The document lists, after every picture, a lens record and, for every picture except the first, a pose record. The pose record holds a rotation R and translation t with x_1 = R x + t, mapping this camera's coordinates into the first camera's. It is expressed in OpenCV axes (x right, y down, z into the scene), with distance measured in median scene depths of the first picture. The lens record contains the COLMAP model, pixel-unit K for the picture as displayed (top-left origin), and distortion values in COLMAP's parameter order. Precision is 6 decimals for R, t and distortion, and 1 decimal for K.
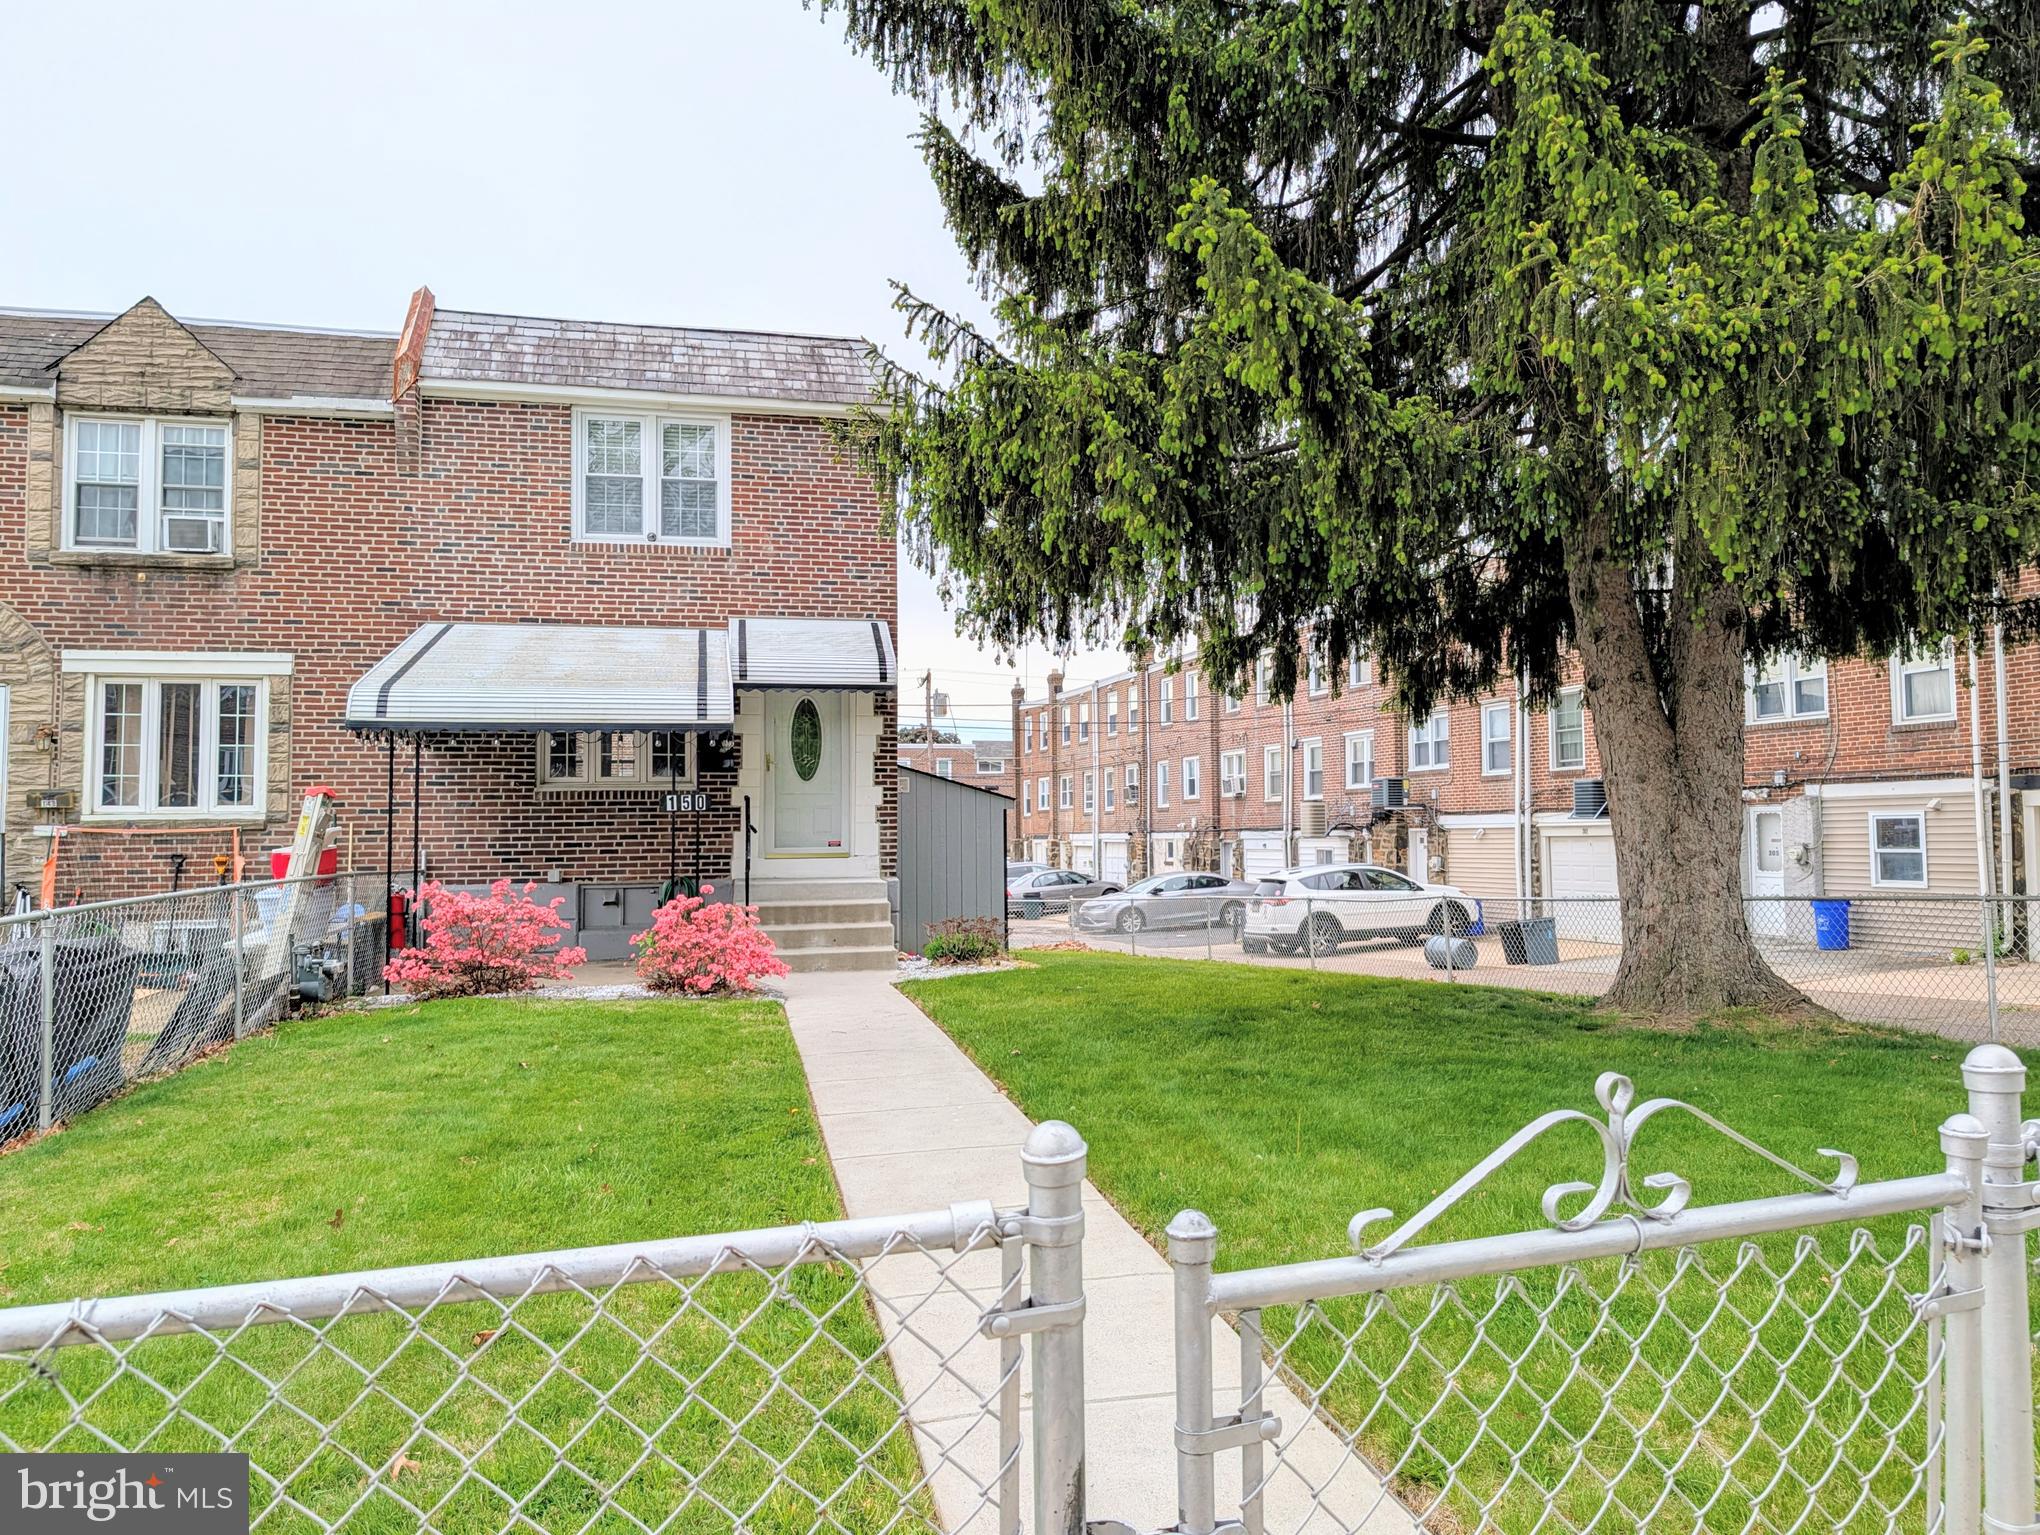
lens RADIAL K [[1465.9, 0, 1022.6], [0, 1465.9, 767.4], [0, 0, 1]] dist [-0.001710, 0.000452]
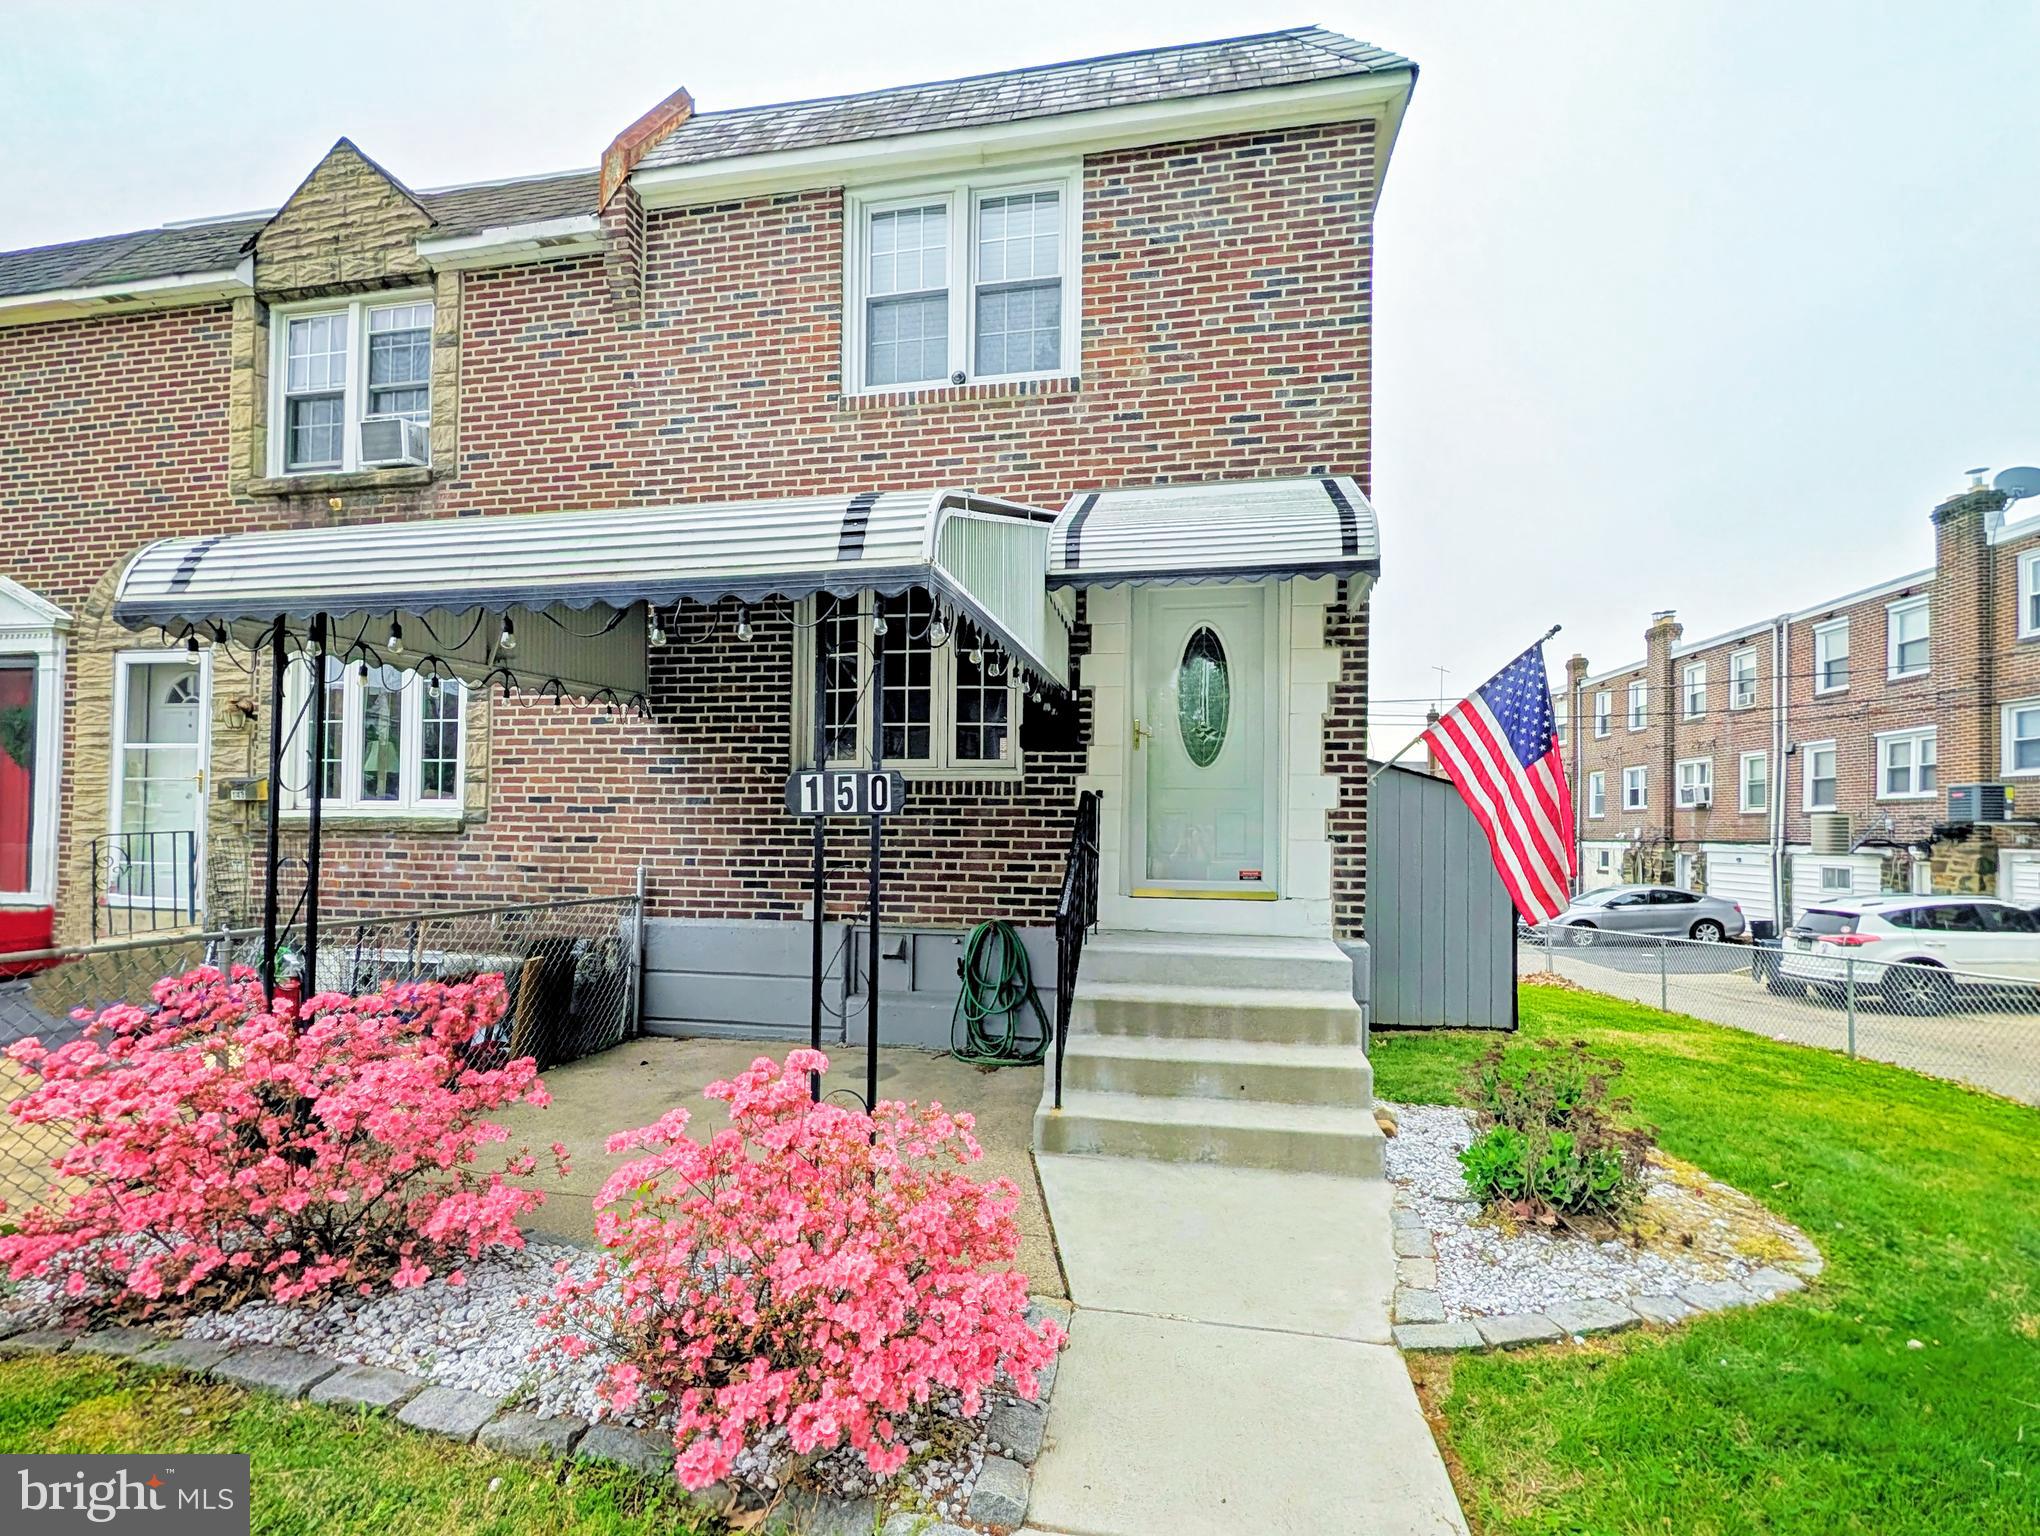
lens RADIAL K [[931.9, 0, 1020.7], [0, 931.9, 823.0], [0, 0, 1]] dist [-0.018628, -0.000283]
pose [[0.922617, 0.016596, -0.385361, -0.072520], [-0.001842, 0.999252, 0.038623, 0.018150], [0.385714, -0.034924, 0.921957, 0.640755]]
